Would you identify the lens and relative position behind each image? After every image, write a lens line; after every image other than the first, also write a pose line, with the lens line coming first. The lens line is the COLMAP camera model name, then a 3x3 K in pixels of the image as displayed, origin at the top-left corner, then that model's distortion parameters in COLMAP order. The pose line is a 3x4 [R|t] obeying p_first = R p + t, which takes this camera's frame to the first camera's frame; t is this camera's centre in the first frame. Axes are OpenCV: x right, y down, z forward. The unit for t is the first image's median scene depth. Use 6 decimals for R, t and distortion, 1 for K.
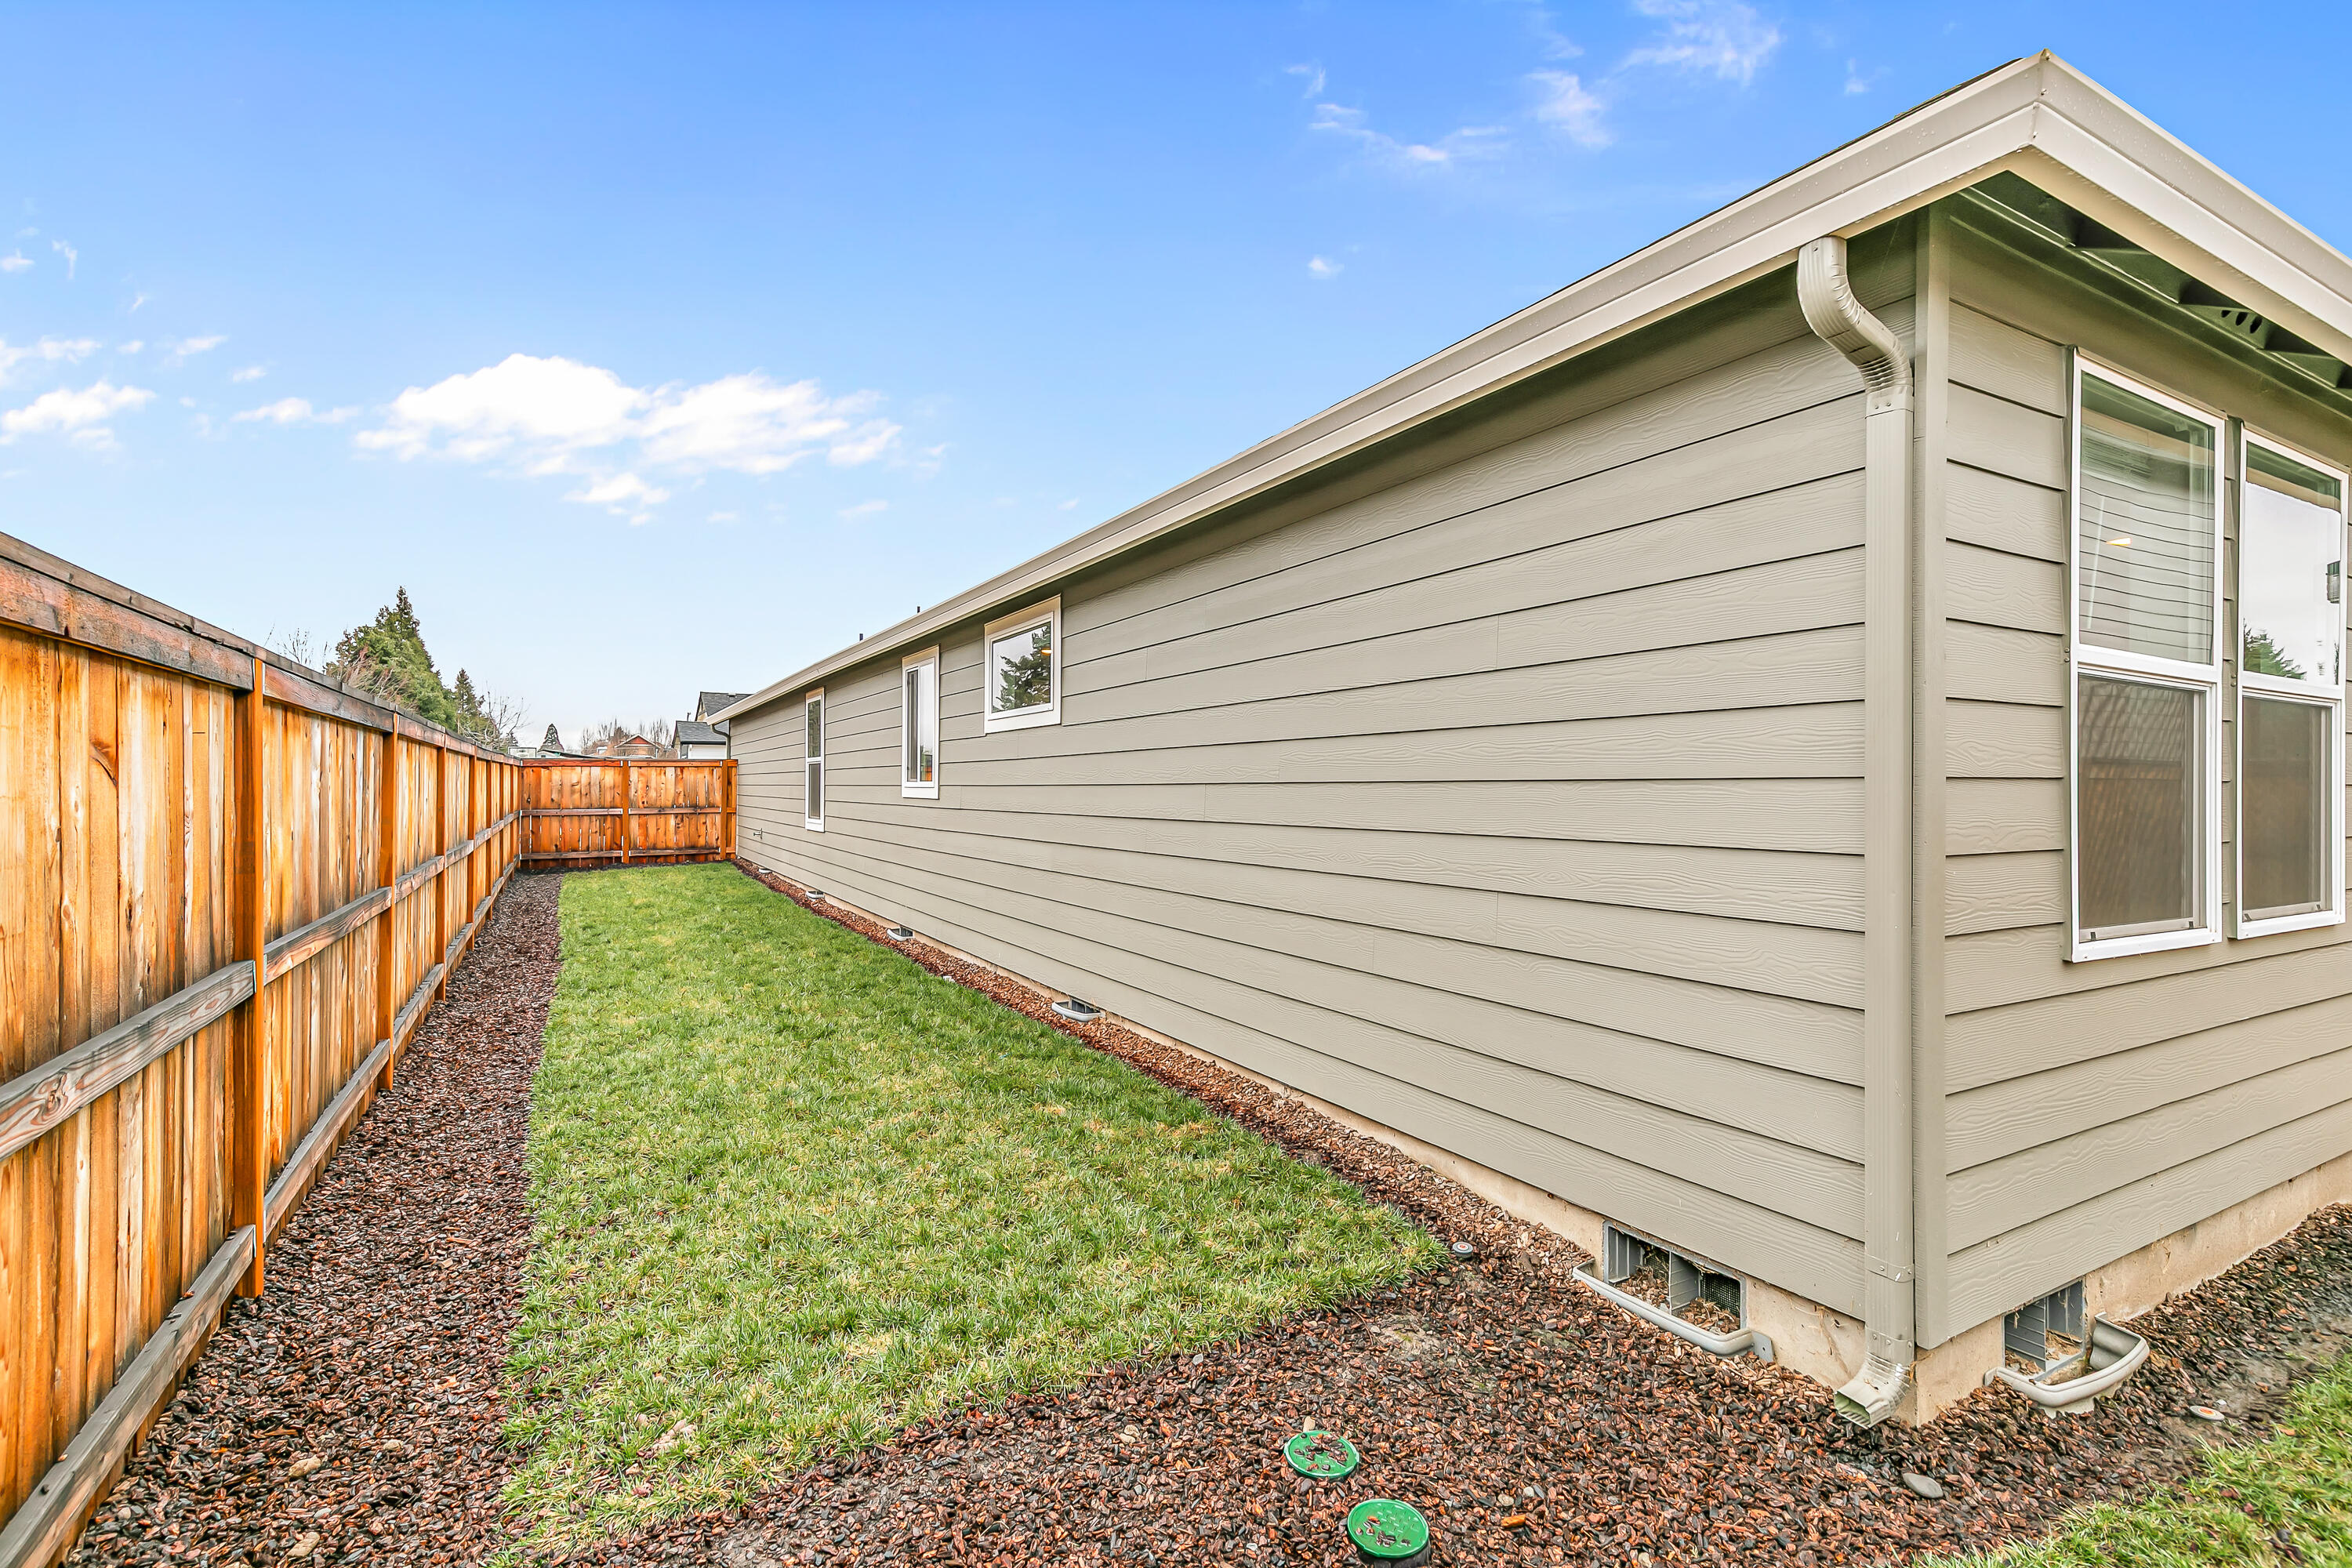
lens RADIAL K [[1100.0, 0, 1189.0], [0, 1100.0, 798.0], [0, 0, 1]] dist [0.005839, -0.000696]
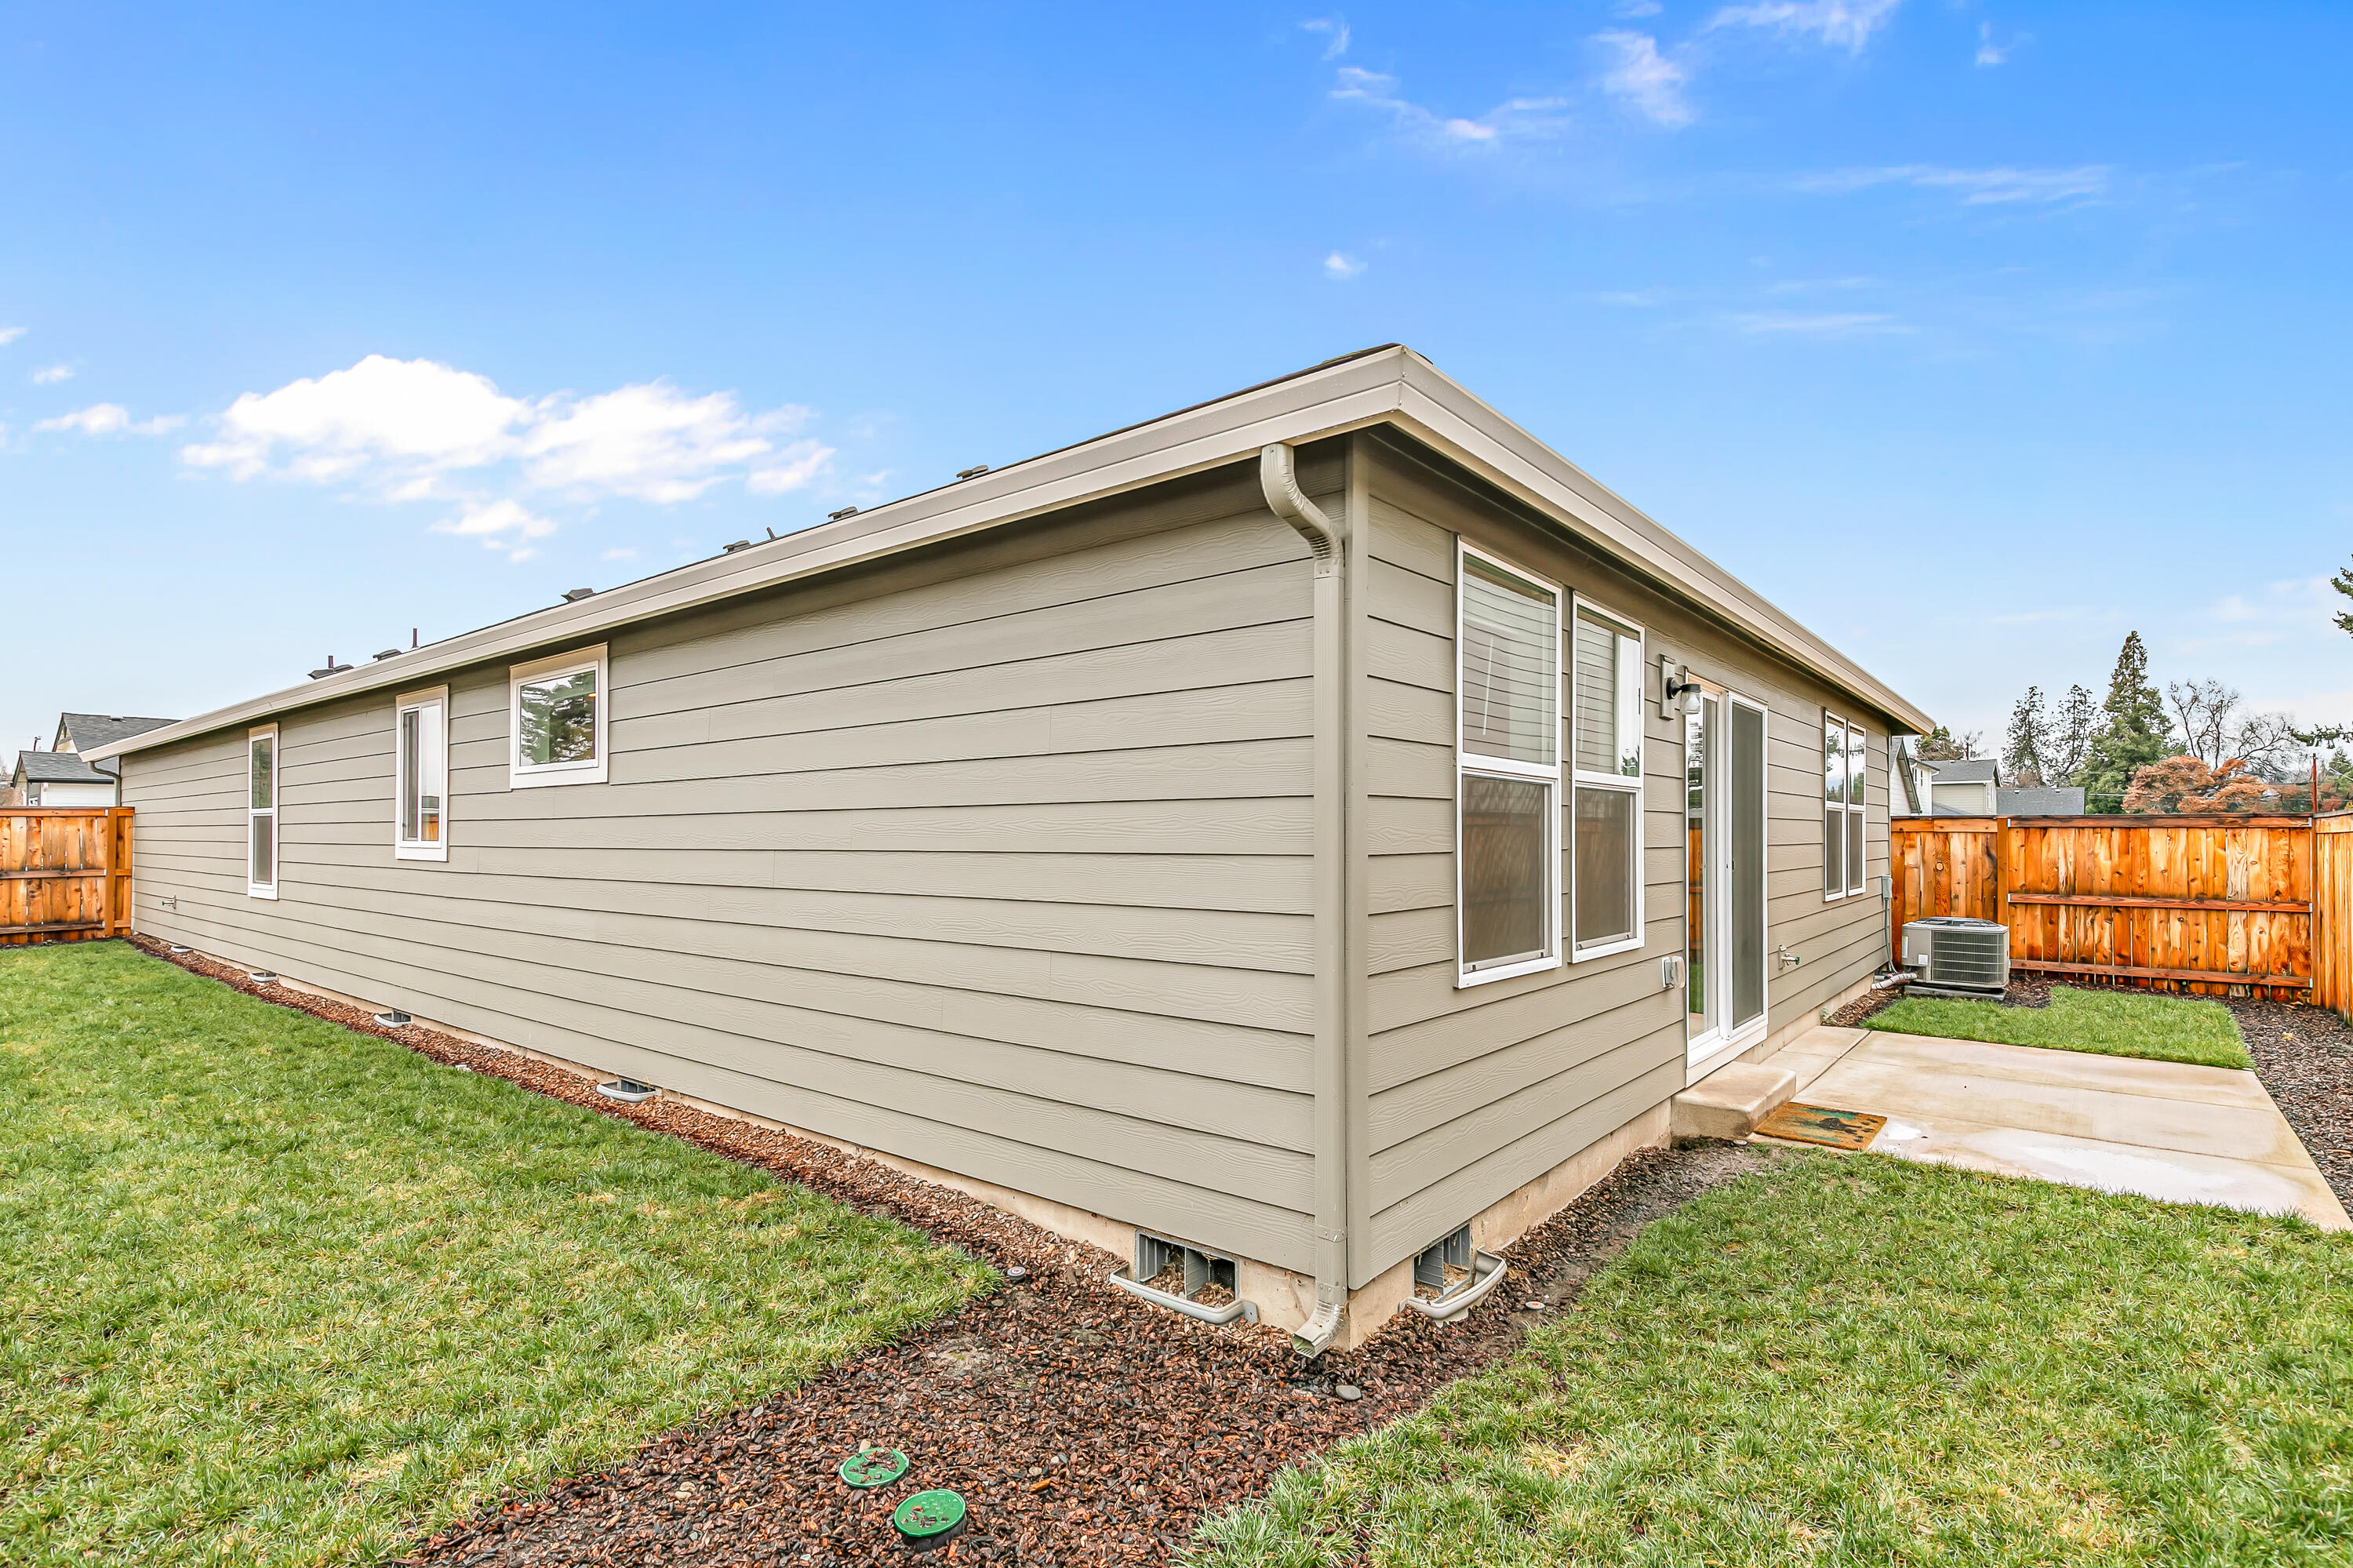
lens RADIAL K [[1115.8, 0, 1220.6], [0, 1115.8, 829.8], [0, 0, 1]] dist [0.008296, -0.001202]
pose [[0.926064, -0.001633, 0.377363, 0.012619], [0.006246, 0.999920, -0.011003, -0.029498], [-0.377315, 0.012546, 0.926000, -0.145197]]
